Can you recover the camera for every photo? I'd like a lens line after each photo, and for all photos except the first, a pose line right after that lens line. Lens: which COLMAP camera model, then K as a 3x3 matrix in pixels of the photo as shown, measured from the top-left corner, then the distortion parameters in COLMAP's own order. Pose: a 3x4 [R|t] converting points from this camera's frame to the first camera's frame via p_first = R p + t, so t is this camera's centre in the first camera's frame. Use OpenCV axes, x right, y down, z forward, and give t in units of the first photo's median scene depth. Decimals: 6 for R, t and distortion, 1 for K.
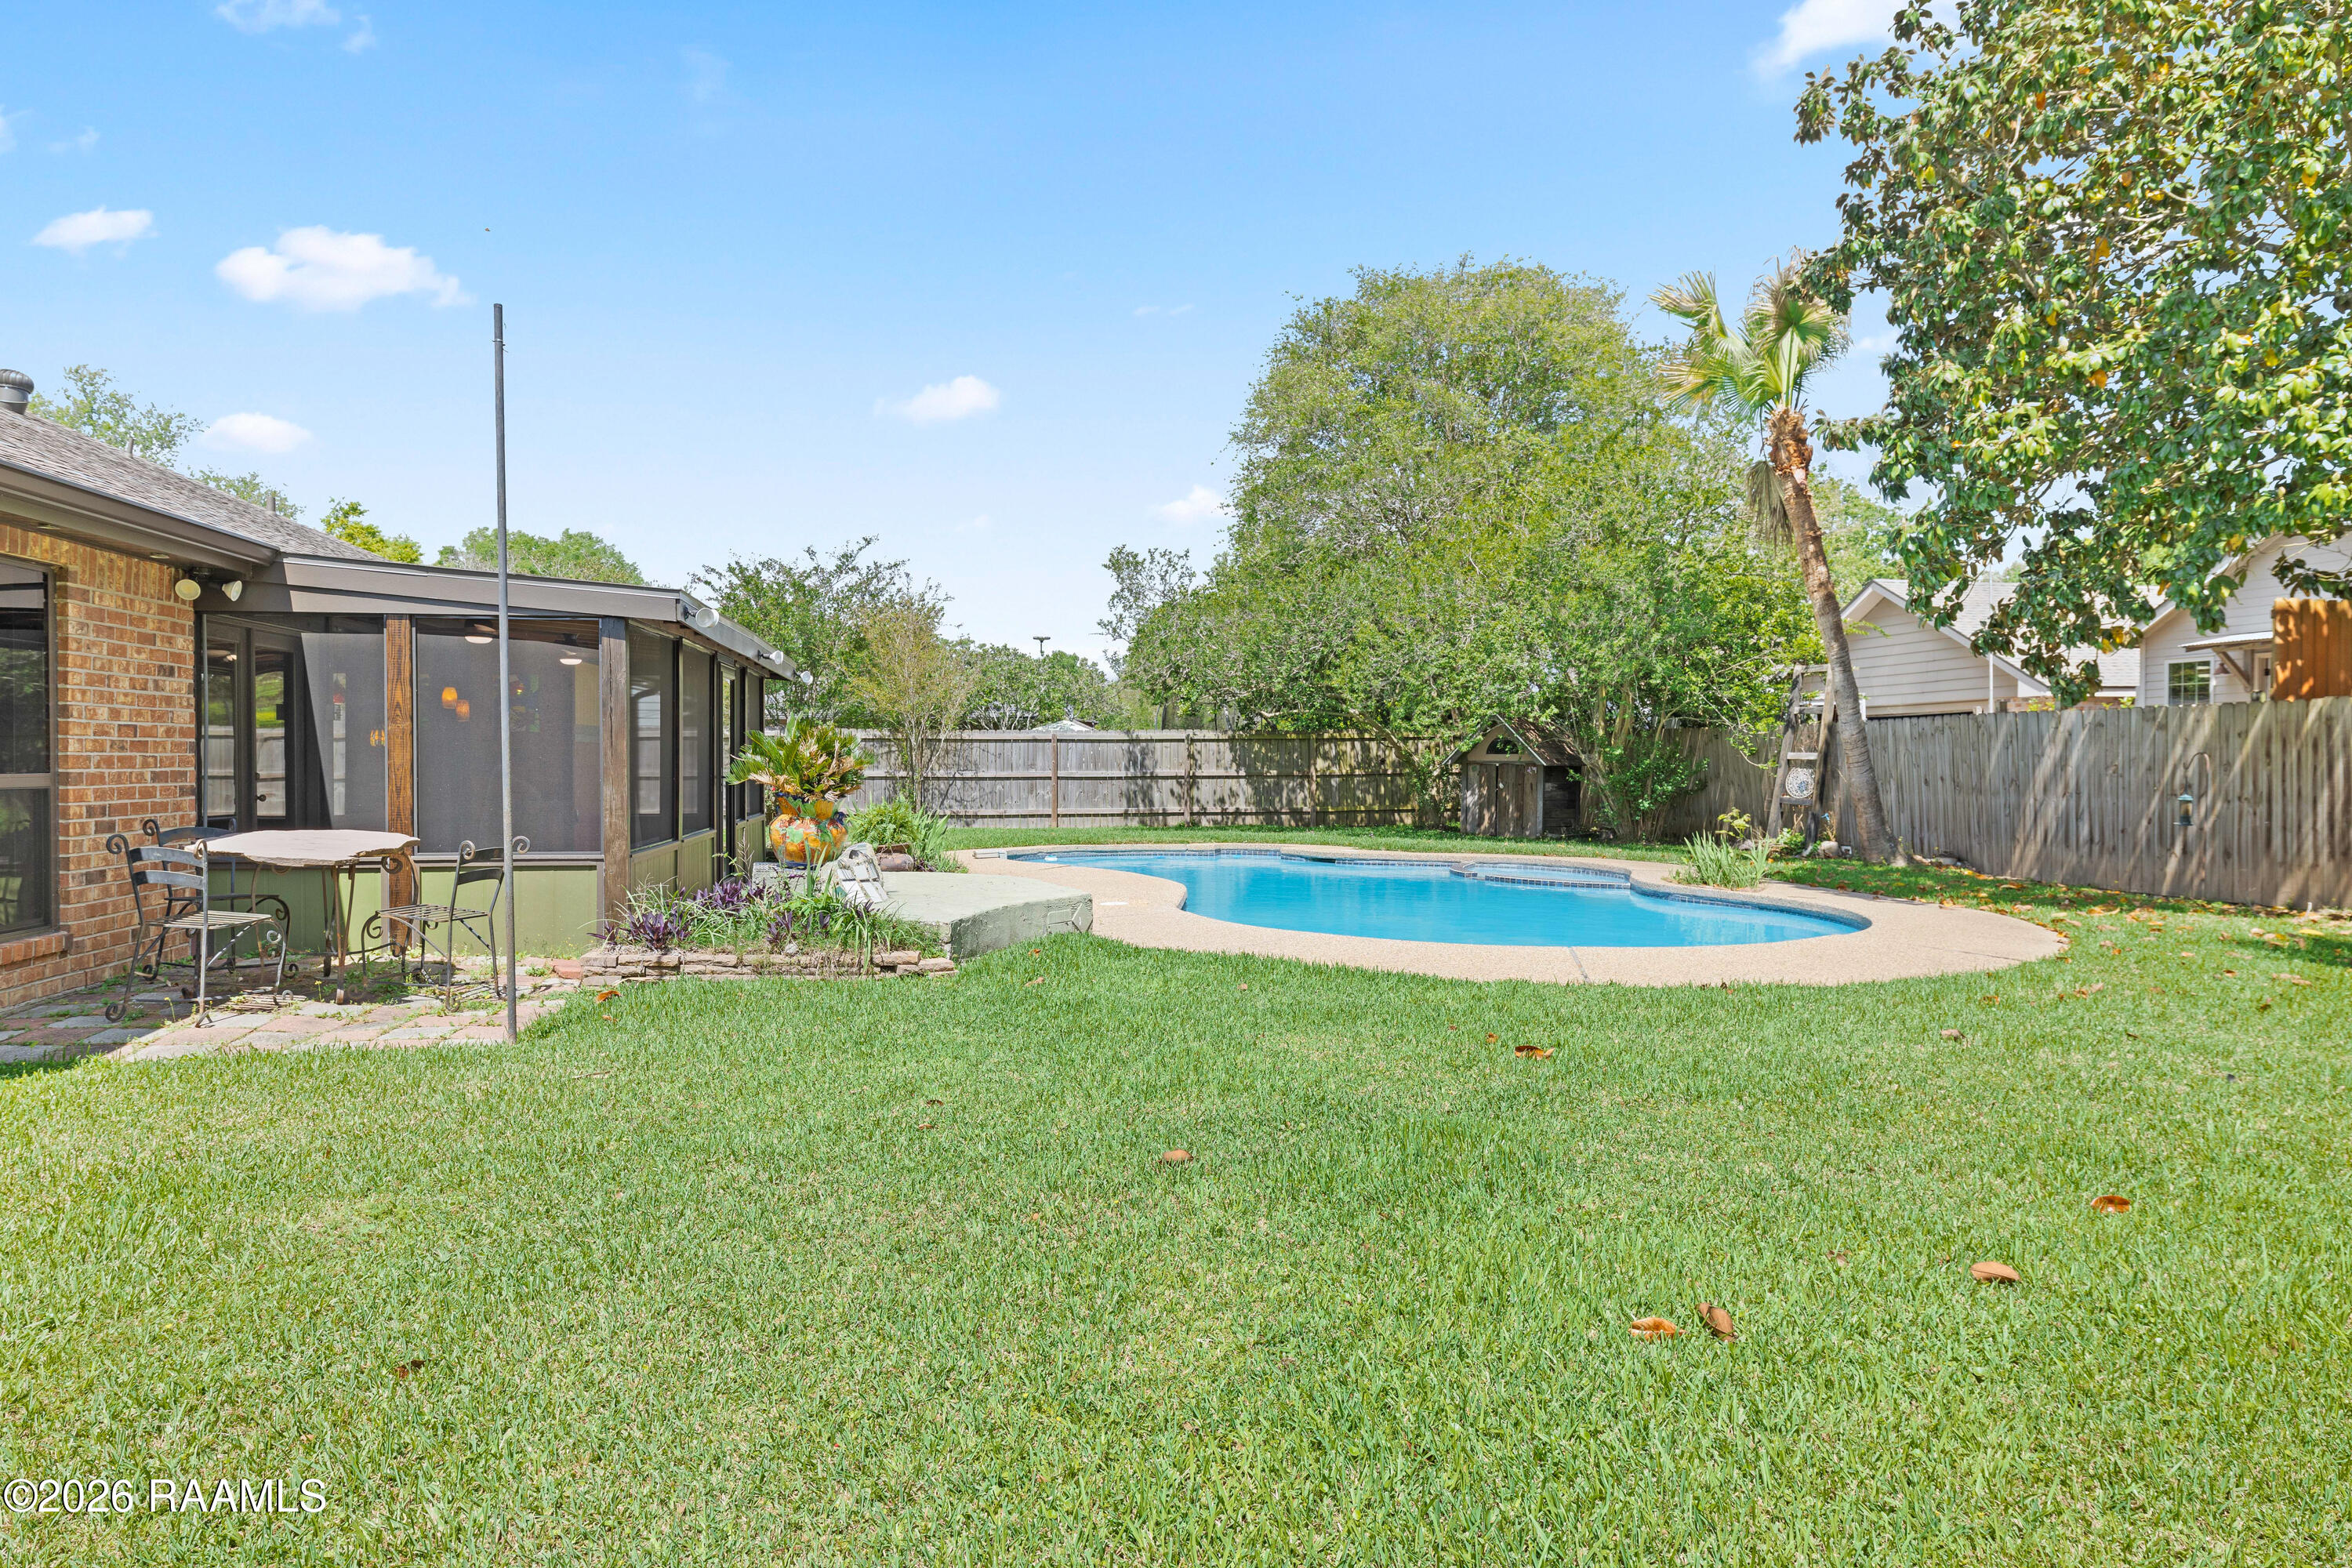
lens RADIAL K [[1472.0, 0, 1169.3], [0, 1472.0, 784.7], [0, 0, 1]] dist [0.003511, -0.000106]
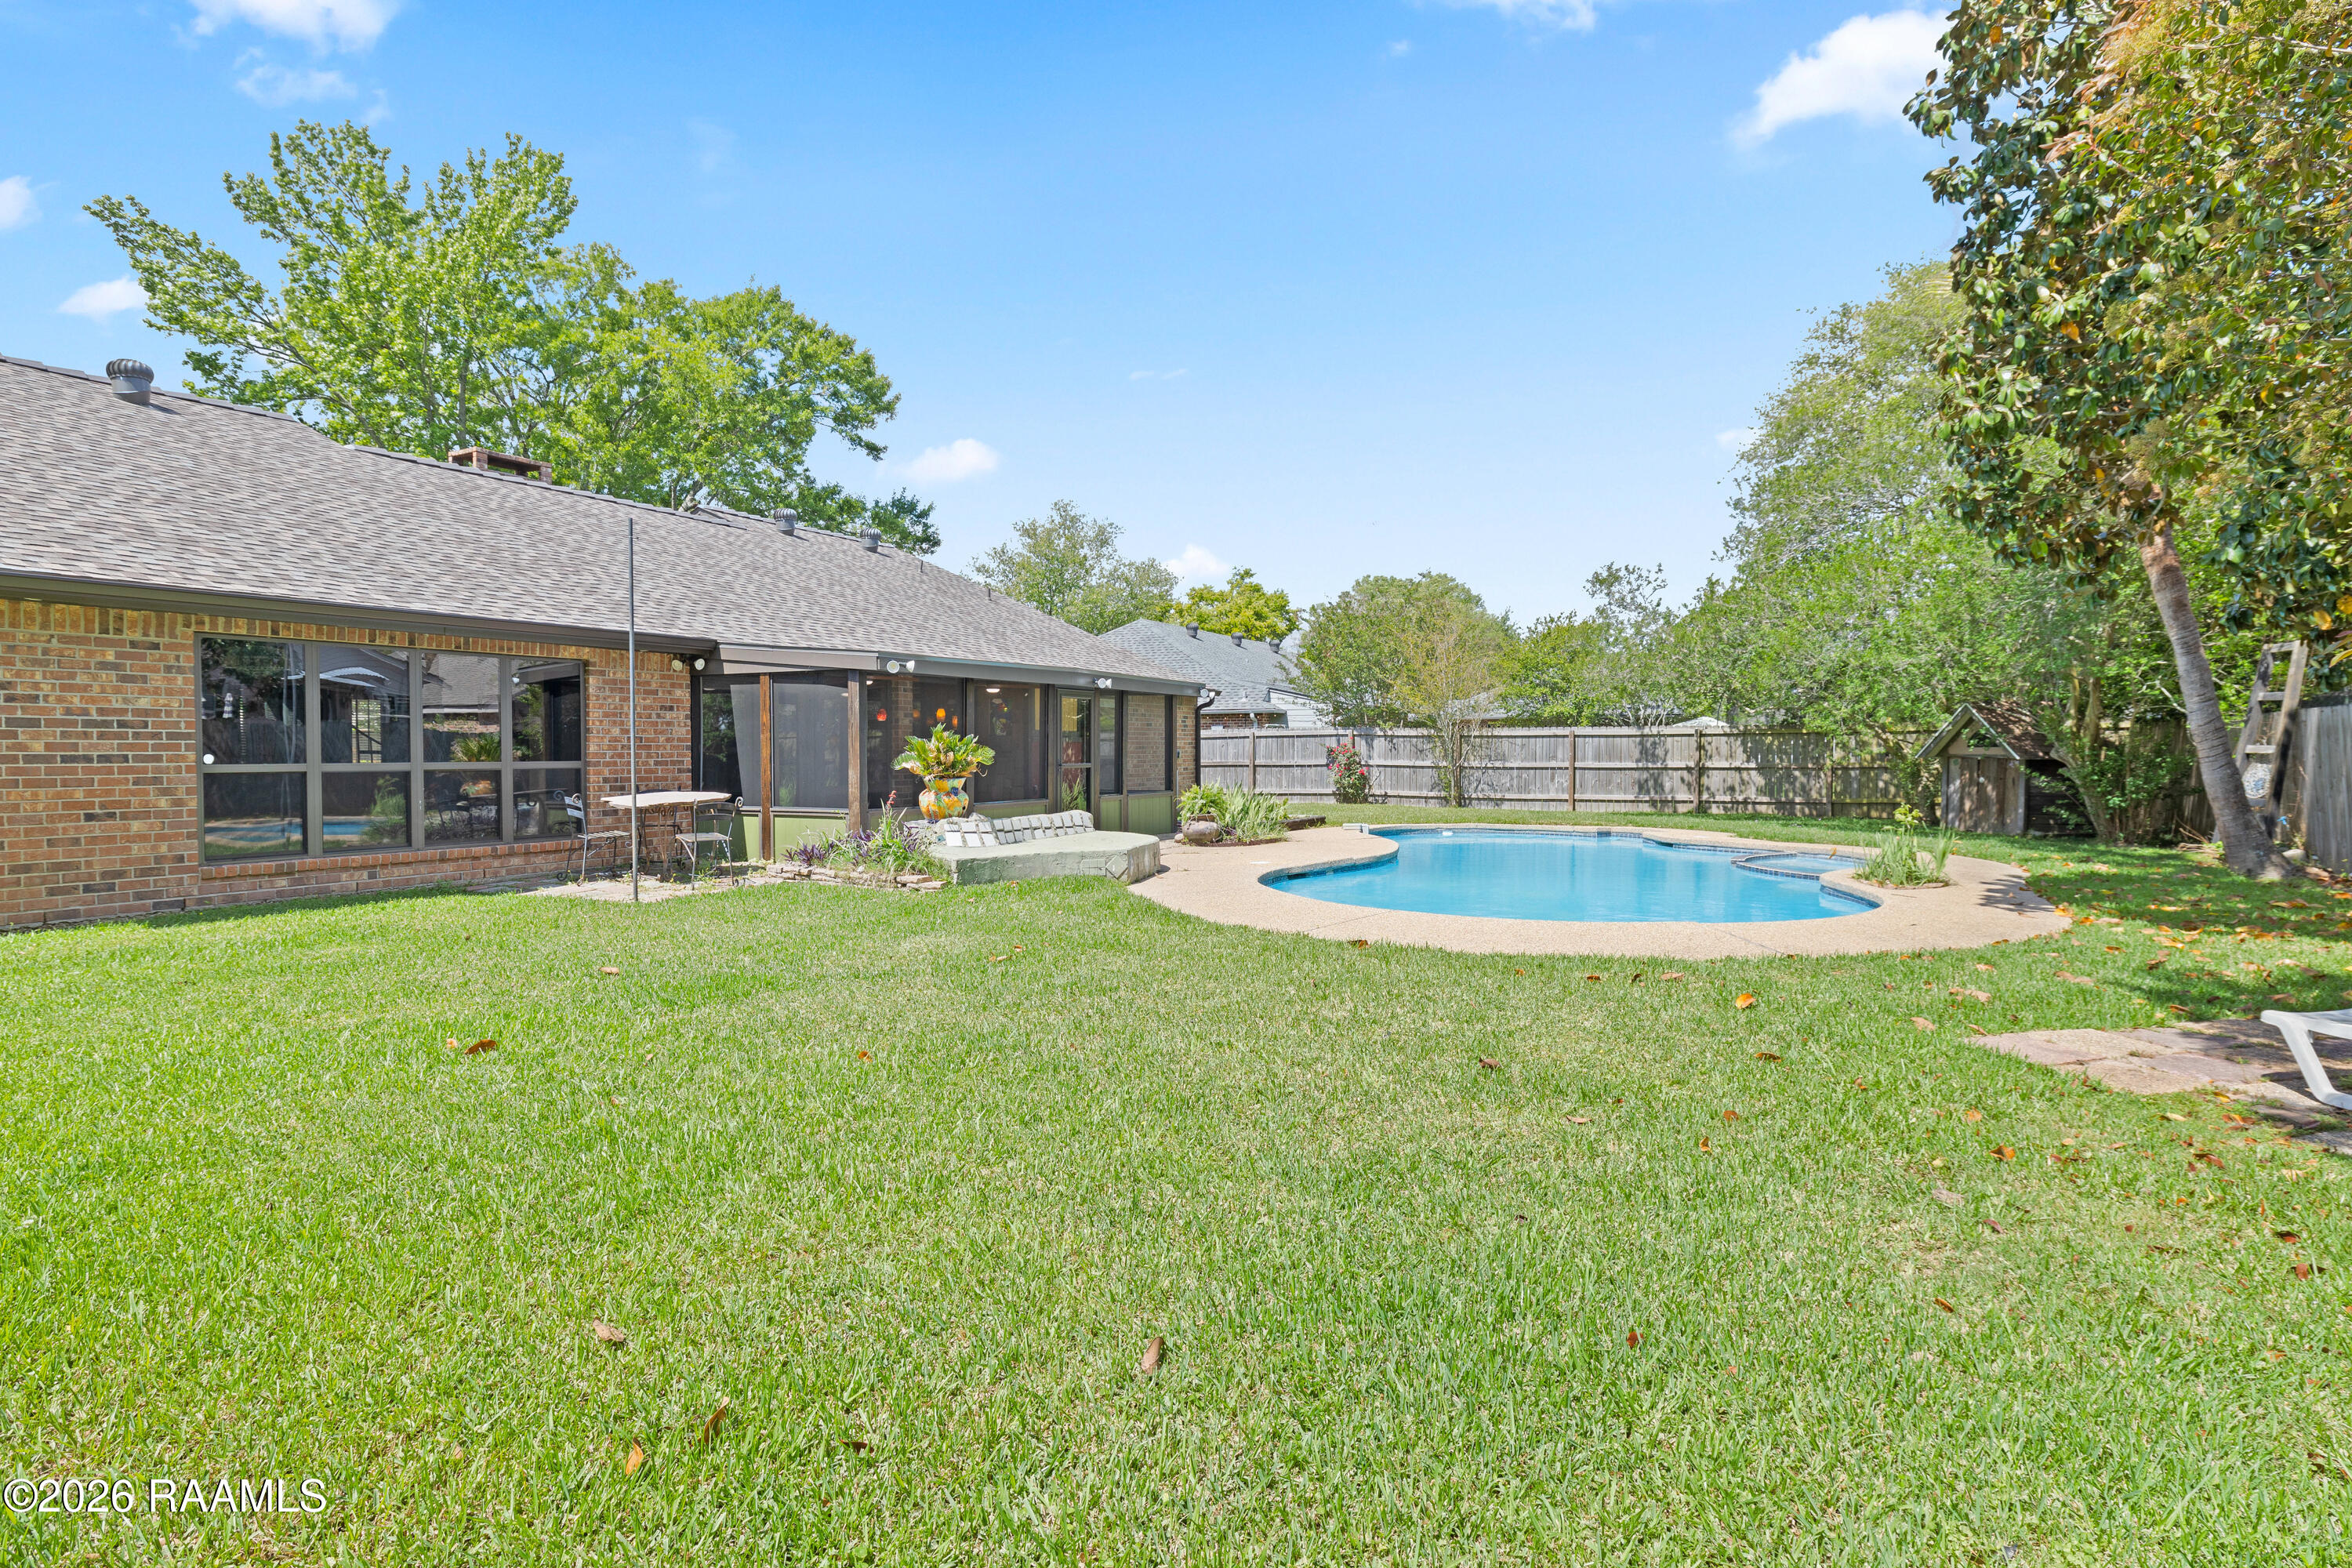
lens RADIAL K [[1244.4, 0, 1173.6], [0, 1244.4, 780.3], [0, 0, 1]] dist [0.001737, -0.000358]
pose [[0.799750, 0.012315, -0.600206, 0.344063], [-0.008588, 0.999922, 0.009074, -0.001426], [0.600271, -0.002102, 0.799794, 0.039847]]
